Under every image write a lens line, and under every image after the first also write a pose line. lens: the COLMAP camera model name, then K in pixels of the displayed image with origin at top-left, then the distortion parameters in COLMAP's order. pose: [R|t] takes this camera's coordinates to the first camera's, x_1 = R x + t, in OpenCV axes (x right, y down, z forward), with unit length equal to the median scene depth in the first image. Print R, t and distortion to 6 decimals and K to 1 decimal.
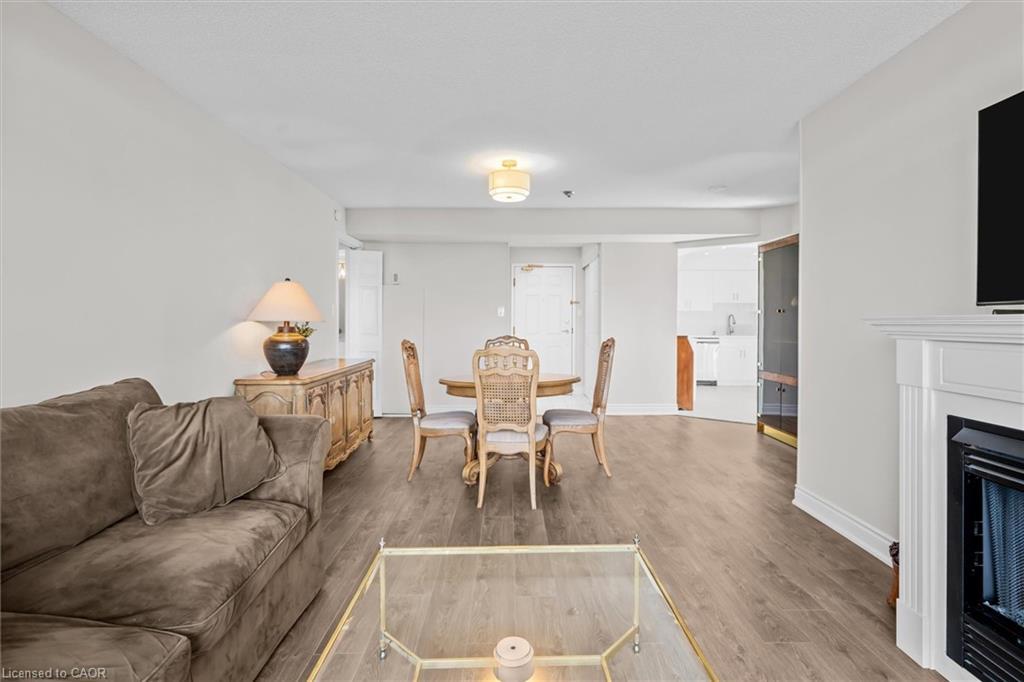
lens RADIAL K [[507.1, 0, 512.5], [0, 507.1, 327.9], [0, 0, 1]] dist [0.002001, -0.000032]
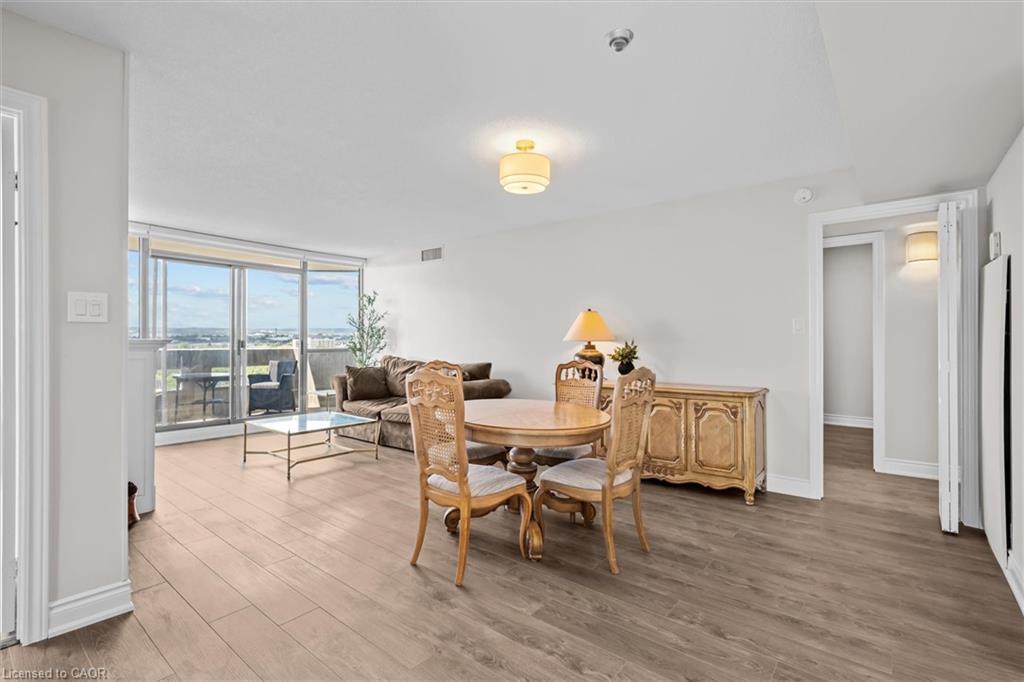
lens RADIAL K [[473.9, 0, 508.0], [0, 473.9, 331.9], [0, 0, 1]] dist [-0.032963, 0.000040]
pose [[-0.655845, -0.008508, -0.754848, 0.712292], [0.000660, 0.999930, -0.011844, -0.015193], [0.754896, -0.008266, -0.655793, 1.848475]]
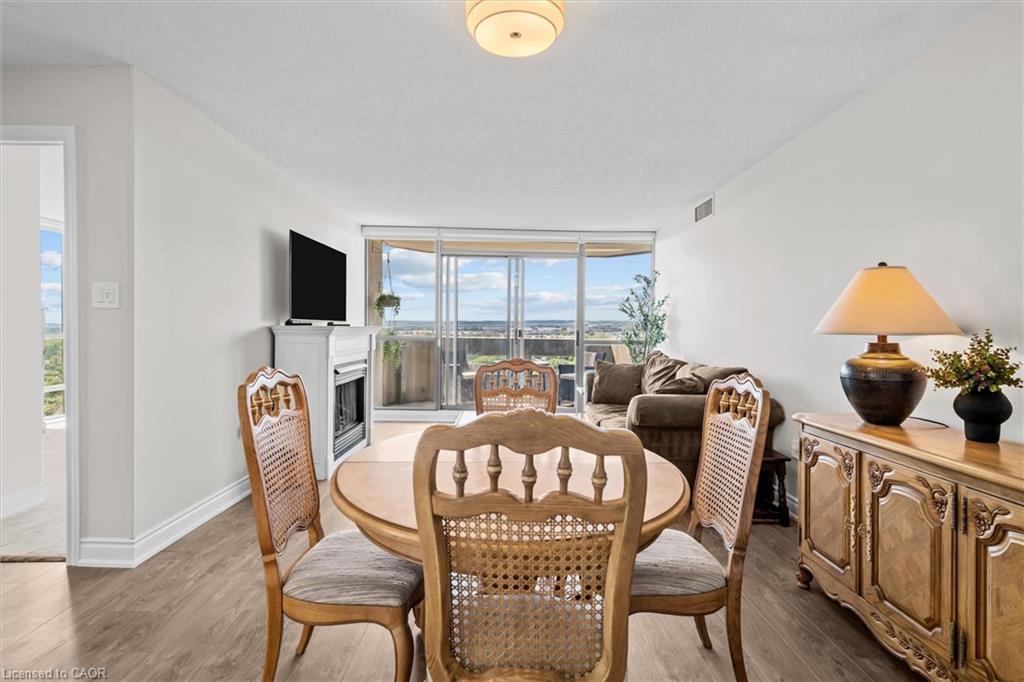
lens RADIAL K [[473.9, 0, 508.0], [0, 473.9, 331.9], [0, 0, 1]] dist [-0.032963, 0.000040]
pose [[-0.999720, -0.007071, 0.022586, -0.021928], [-0.006939, 0.999958, 0.005914, -0.007613], [-0.022627, 0.005755, -0.999727, 1.720710]]
